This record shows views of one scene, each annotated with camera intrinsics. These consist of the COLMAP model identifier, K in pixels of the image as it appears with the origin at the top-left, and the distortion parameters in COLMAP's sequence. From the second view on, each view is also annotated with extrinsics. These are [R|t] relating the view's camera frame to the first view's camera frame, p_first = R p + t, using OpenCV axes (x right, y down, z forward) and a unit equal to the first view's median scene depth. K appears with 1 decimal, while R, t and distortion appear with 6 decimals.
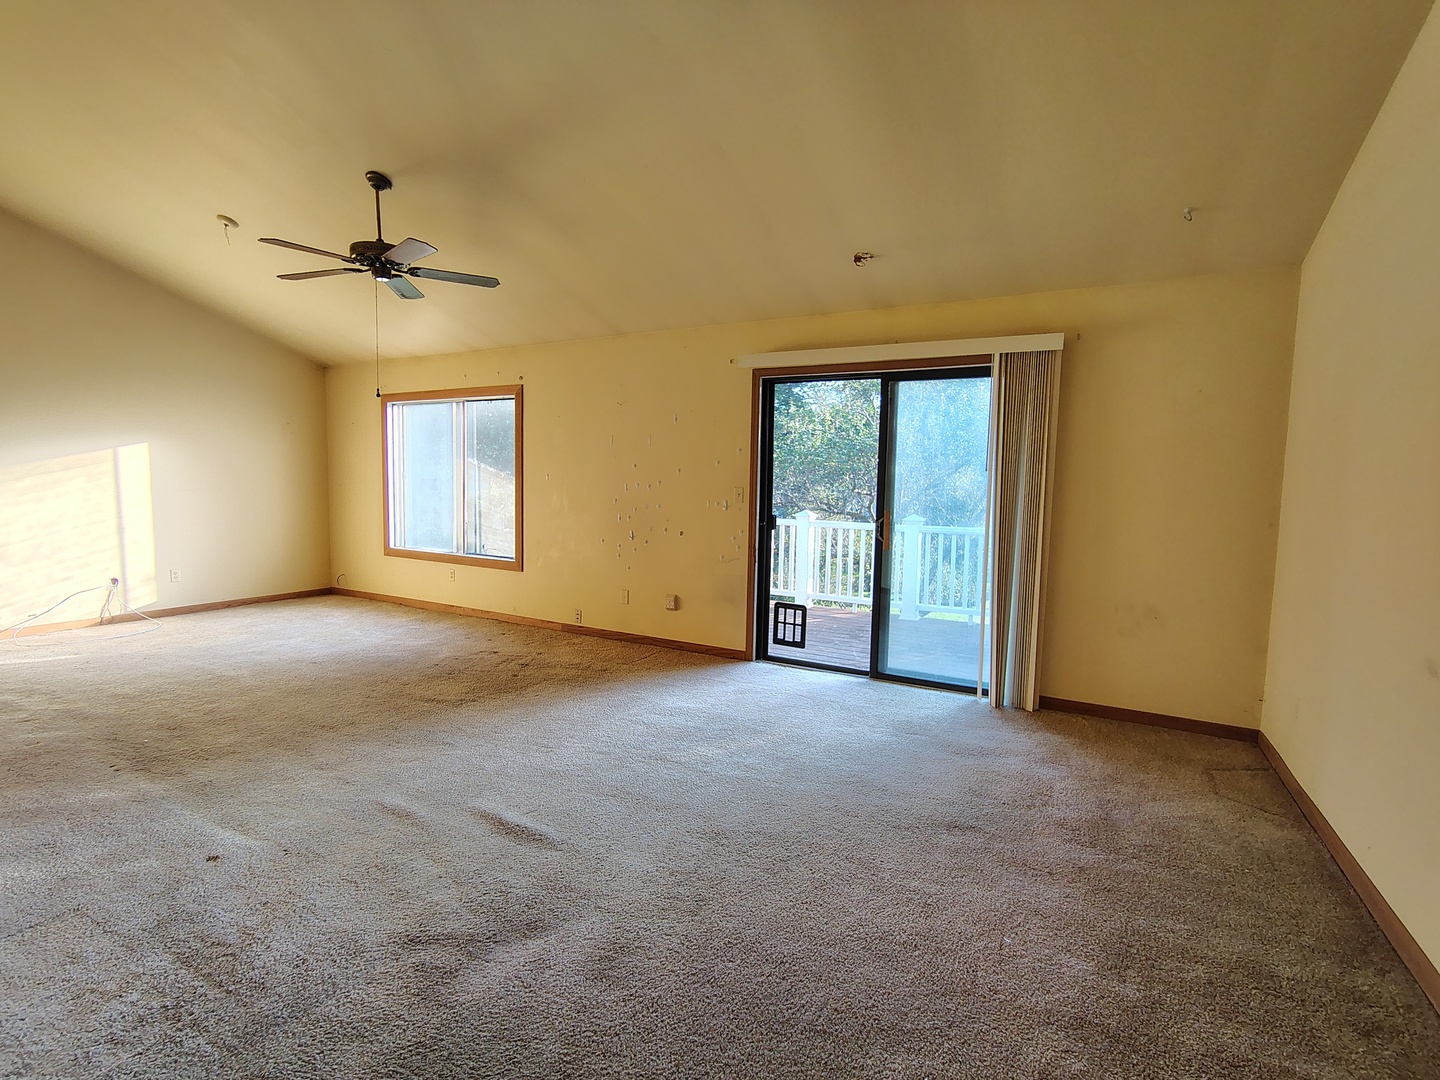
lens RADIAL K [[674.8, 0, 725.3], [0, 674.8, 547.8], [0, 0, 1]] dist [-0.004222, 0.001954]
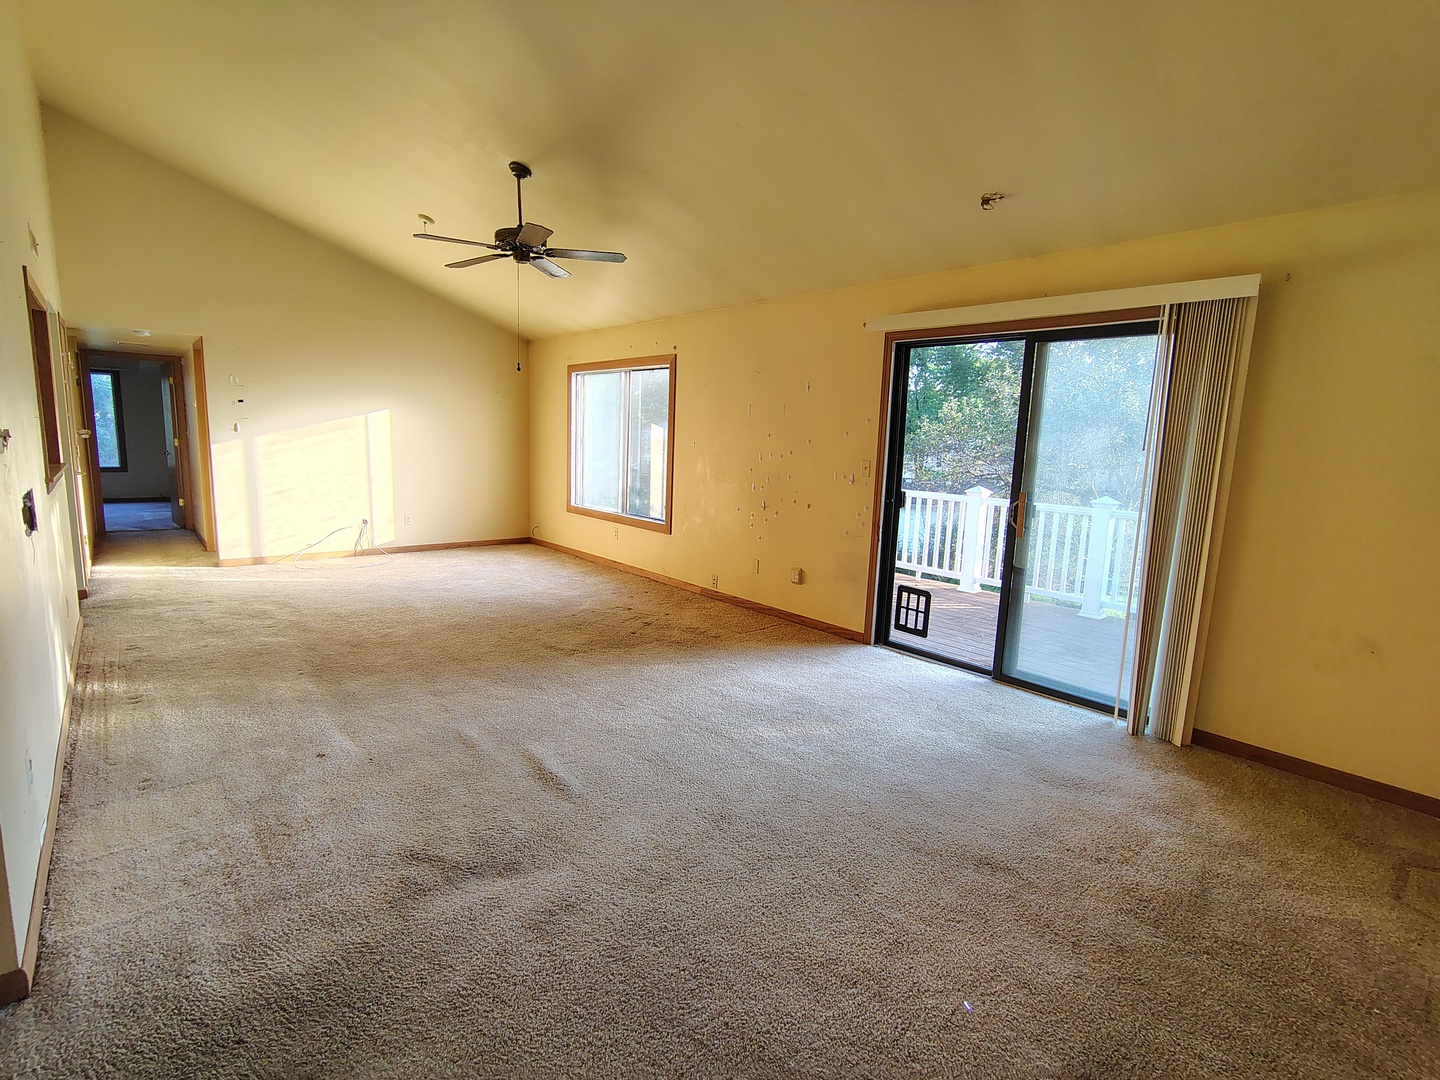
lens RADIAL K [[674.8, 0, 725.3], [0, 674.8, 547.8], [0, 0, 1]] dist [-0.004222, 0.001954]
pose [[0.942425, 0.069733, -0.327065, 0.181784], [-0.052167, 0.996700, 0.062188, -0.020194], [0.330322, -0.041546, 0.942953, 0.053121]]
